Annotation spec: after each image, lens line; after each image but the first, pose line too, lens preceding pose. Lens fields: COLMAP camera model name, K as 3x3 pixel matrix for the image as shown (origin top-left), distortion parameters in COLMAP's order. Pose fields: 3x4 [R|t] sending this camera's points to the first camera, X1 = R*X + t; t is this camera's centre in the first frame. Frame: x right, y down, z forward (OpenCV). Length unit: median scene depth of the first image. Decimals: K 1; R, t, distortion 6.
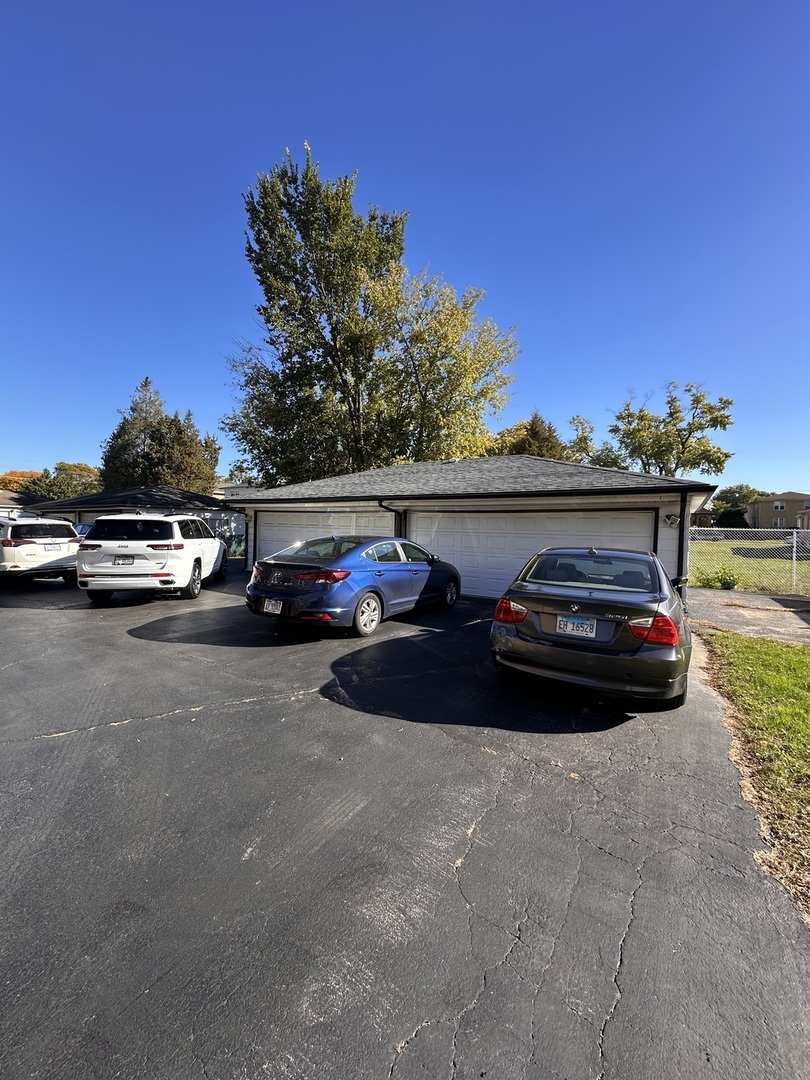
lens RADIAL K [[429.9, 0, 407.5], [0, 429.9, 537.5], [0, 0, 1]] dist [-0.002889, 0.000304]
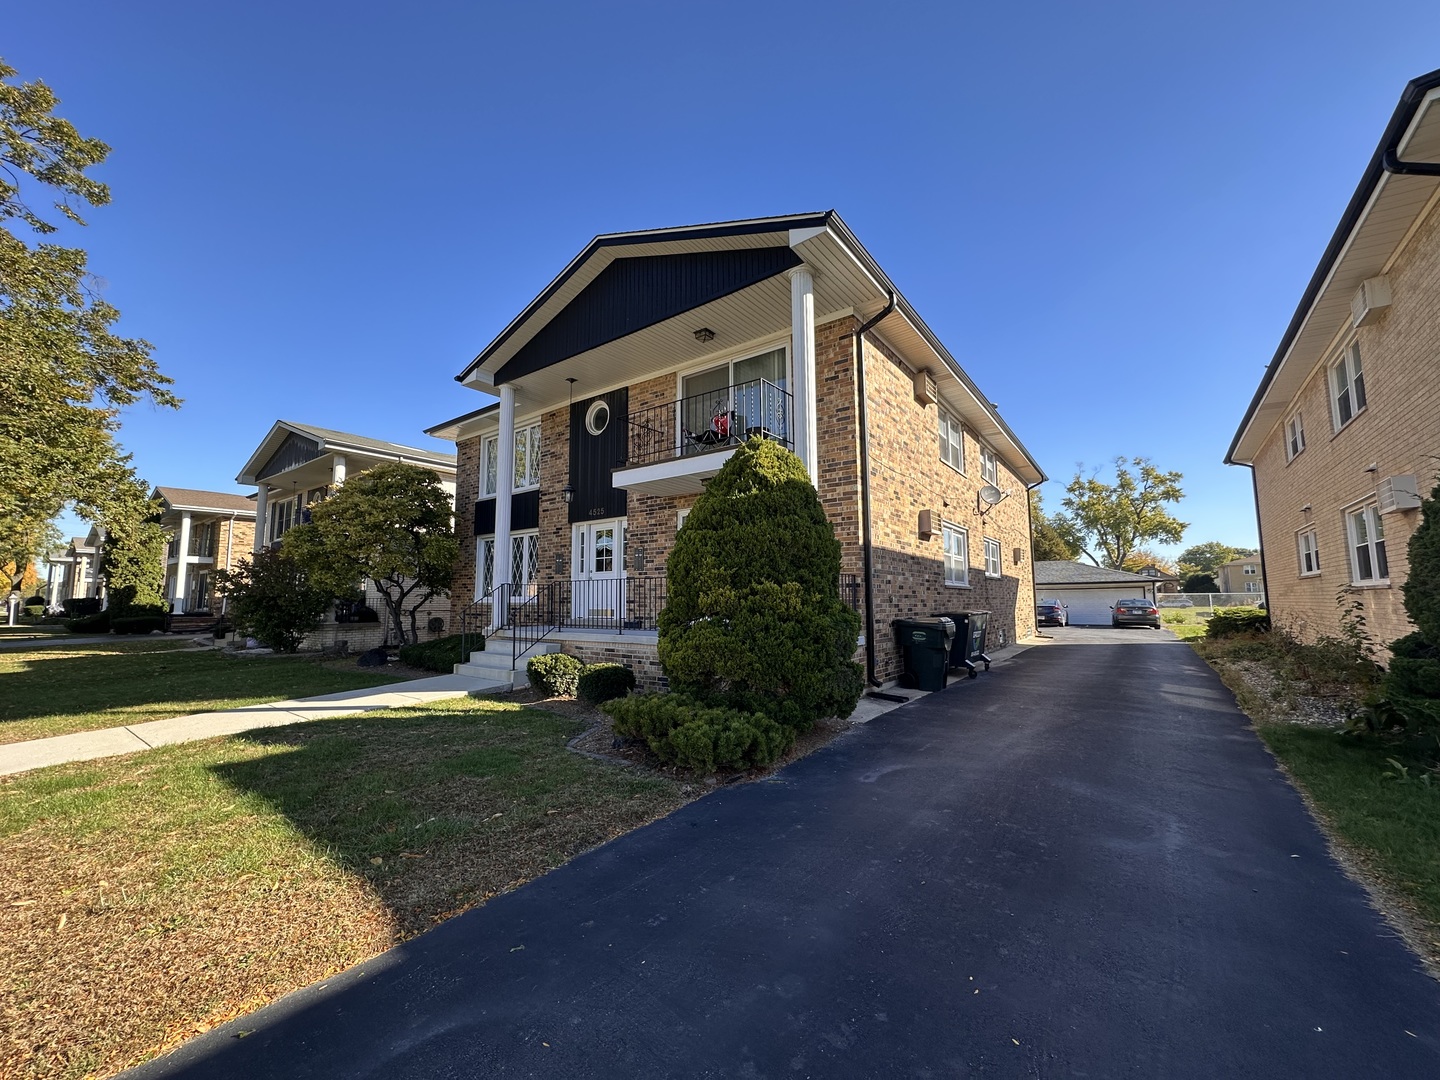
lens RADIAL K [[573.2, 0, 718.5], [0, 573.2, 540.9], [0, 0, 1]] dist [-0.002889, 0.000304]
pose [[0.997530, -0.030092, -0.063468, -0.282366], [0.021255, 0.990539, -0.135576, 0.012195], [0.066947, 0.133892, 0.988732, -0.424542]]
